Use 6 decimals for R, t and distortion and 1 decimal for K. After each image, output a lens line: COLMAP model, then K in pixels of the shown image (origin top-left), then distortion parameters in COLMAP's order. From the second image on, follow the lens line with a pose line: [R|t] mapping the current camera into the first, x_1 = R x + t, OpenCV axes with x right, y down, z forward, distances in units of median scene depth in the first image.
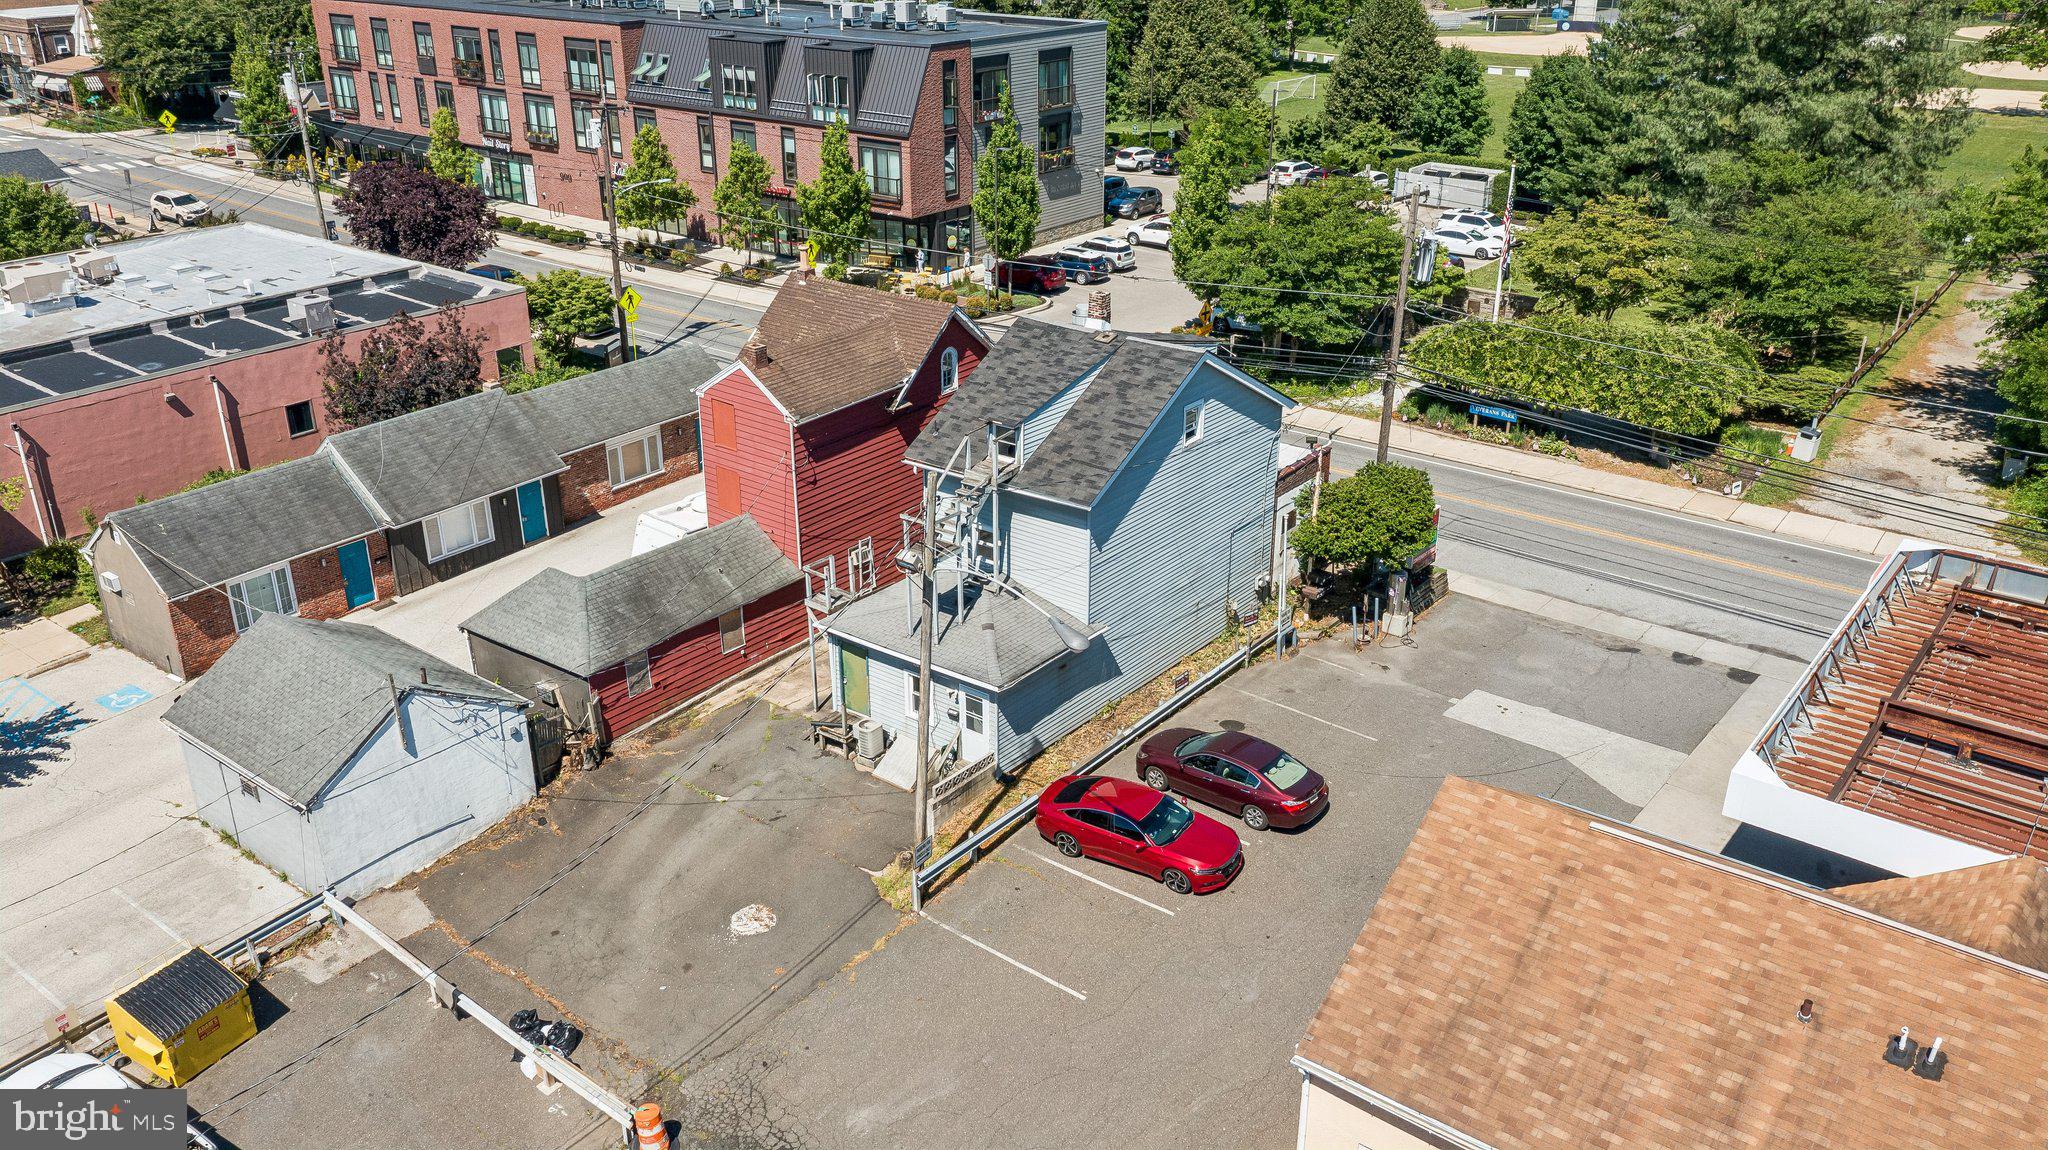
lens RADIAL K [[1626.4, 0, 1023.7], [0, 1626.4, 574.3], [0, 0, 1]] dist [-0.015493, 0.010902]
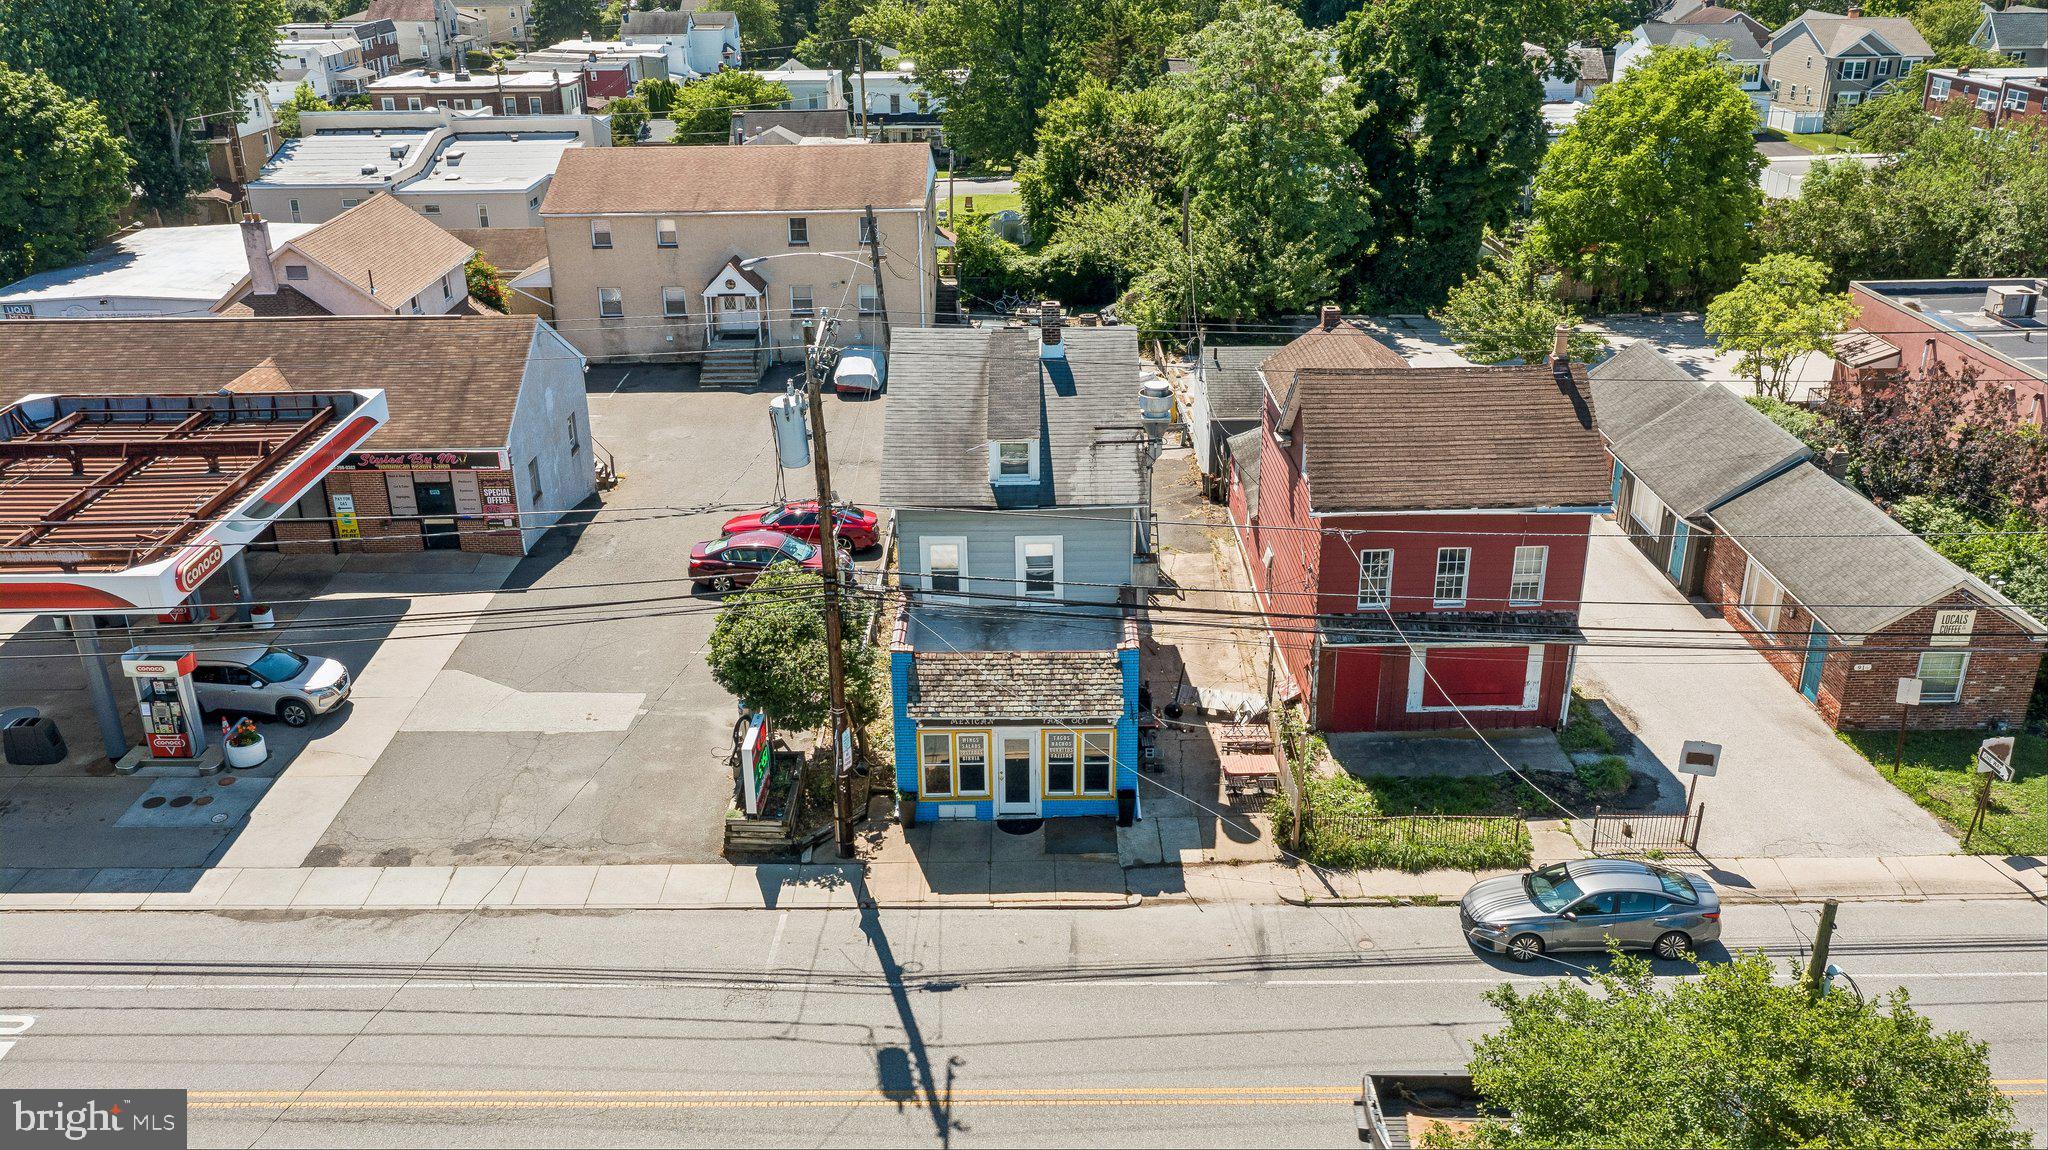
lens RADIAL K [[1626.4, 0, 1026.8], [0, 1626.4, 577.4], [0, 0, 1]] dist [-0.015493, 0.010902]
pose [[-0.782046, 0.257146, -0.567697, 0.552584], [-0.243611, 0.712302, 0.658240, -0.594832], [0.573636, 0.653071, -0.494409, 1.407166]]
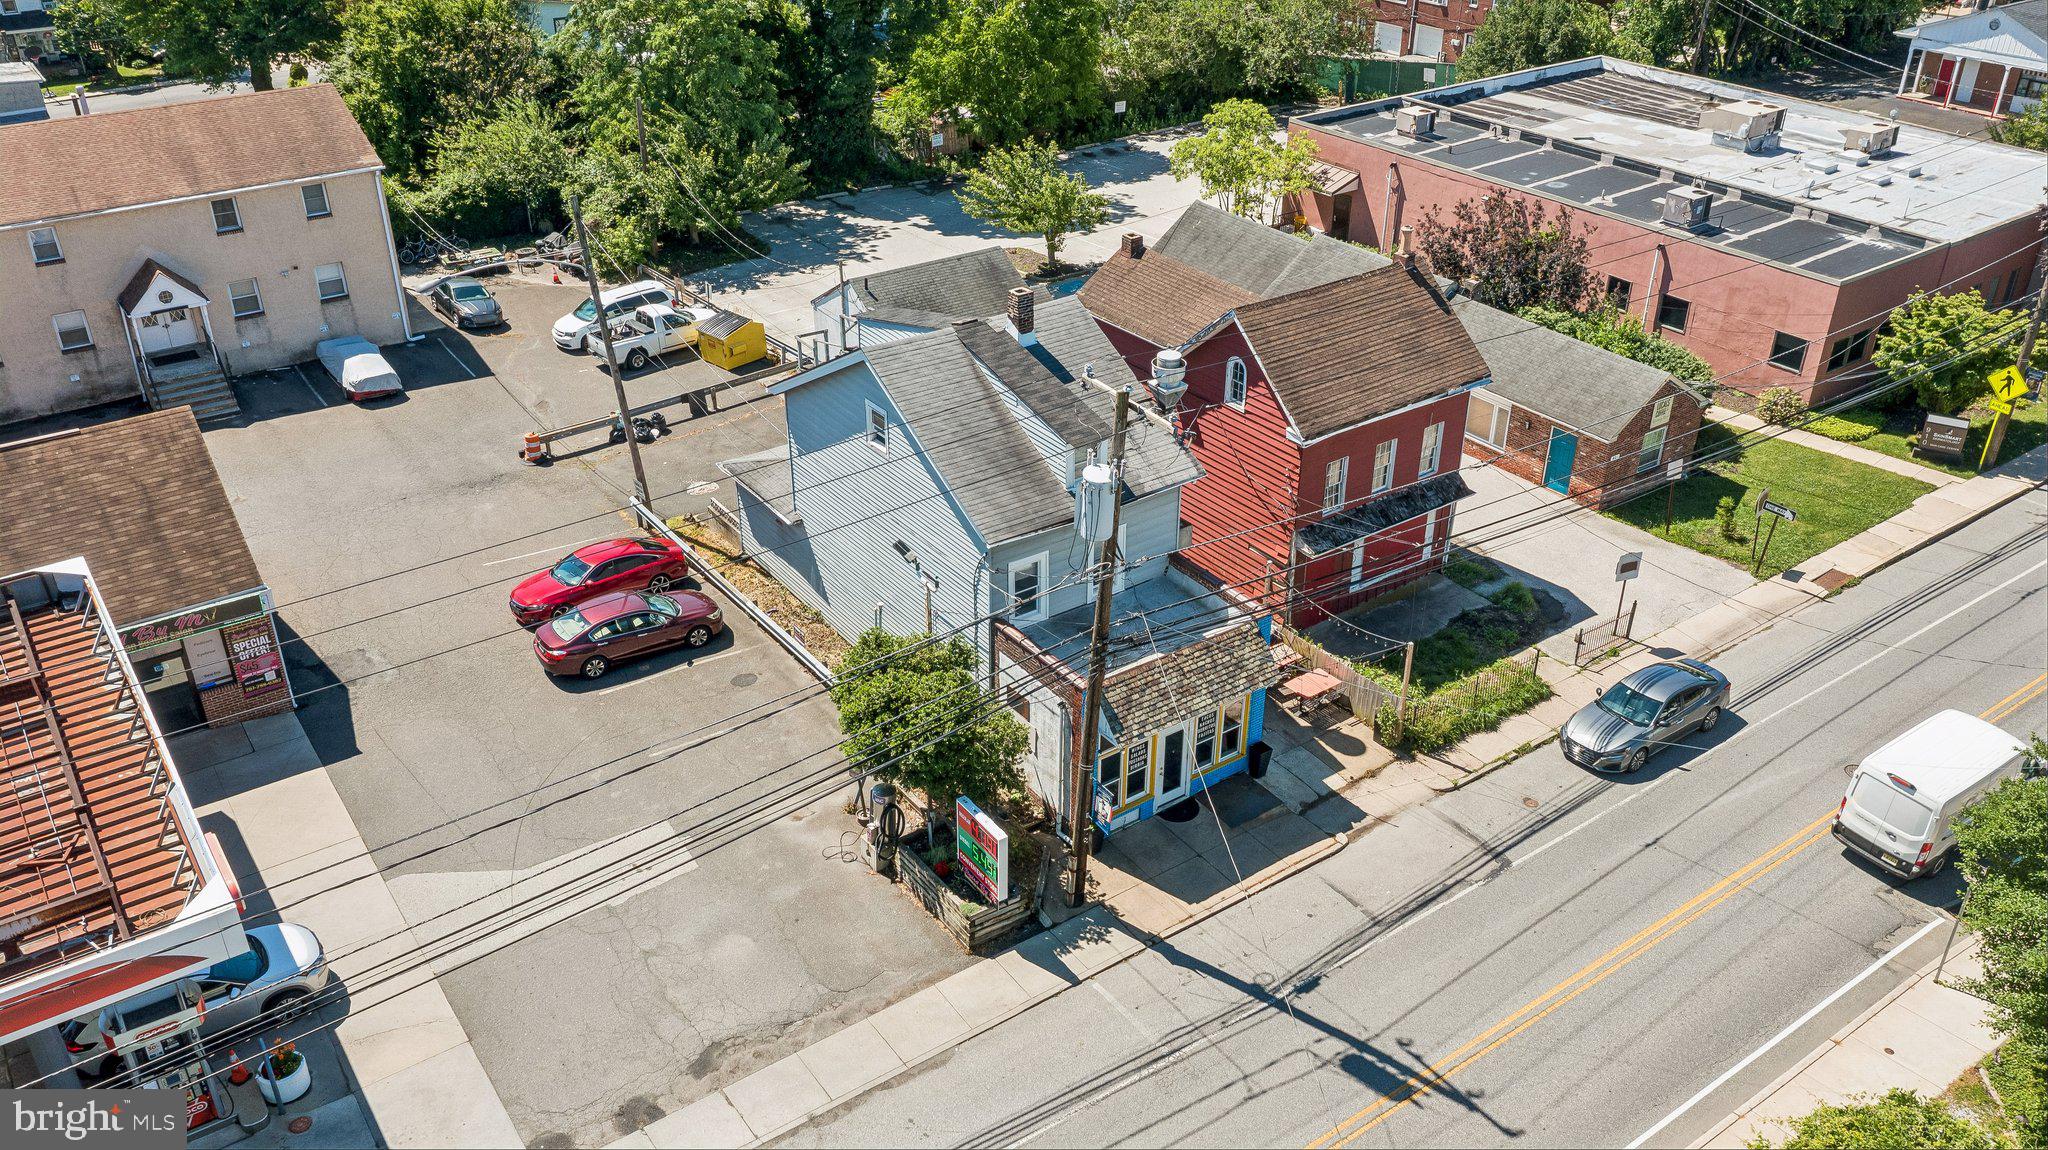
lens RADIAL K [[1626.4, 0, 1031.2], [0, 1626.4, 570.5], [0, 0, 1]] dist [-0.015493, 0.010902]
pose [[-0.272674, 0.475459, -0.836414, 0.763648], [-0.397851, 0.735822, 0.547978, -0.491359], [0.875993, 0.482187, -0.011478, 0.999264]]
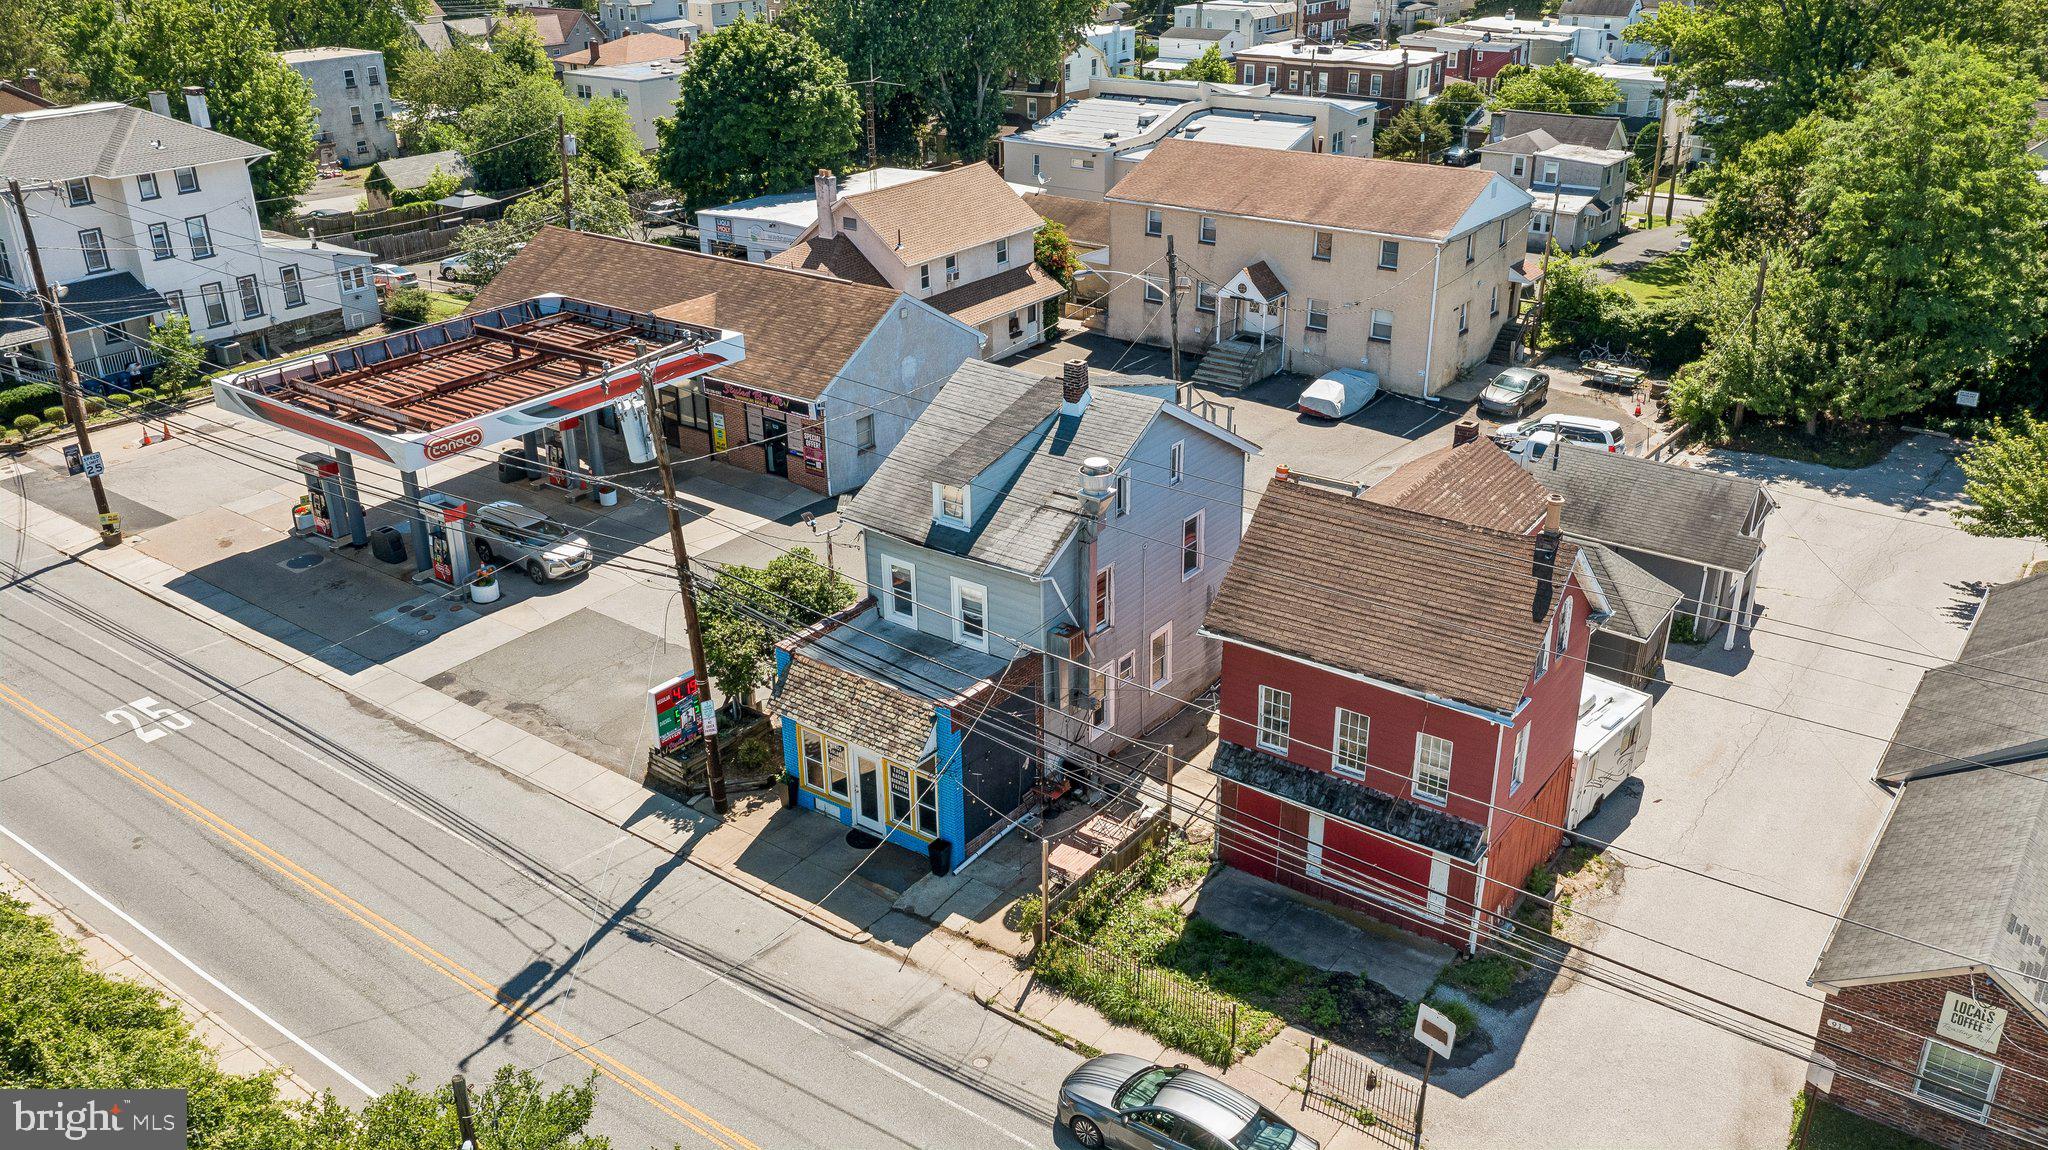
lens RADIAL K [[1626.4, 0, 1014.9], [0, 1626.4, 577.6], [0, 0, 1]] dist [-0.015493, 0.010902]
pose [[-0.999535, 0.024917, -0.017586, 0.092549], [0.003345, 0.662718, 0.748862, -0.700009], [0.030315, 0.748455, -0.662493, 1.543628]]
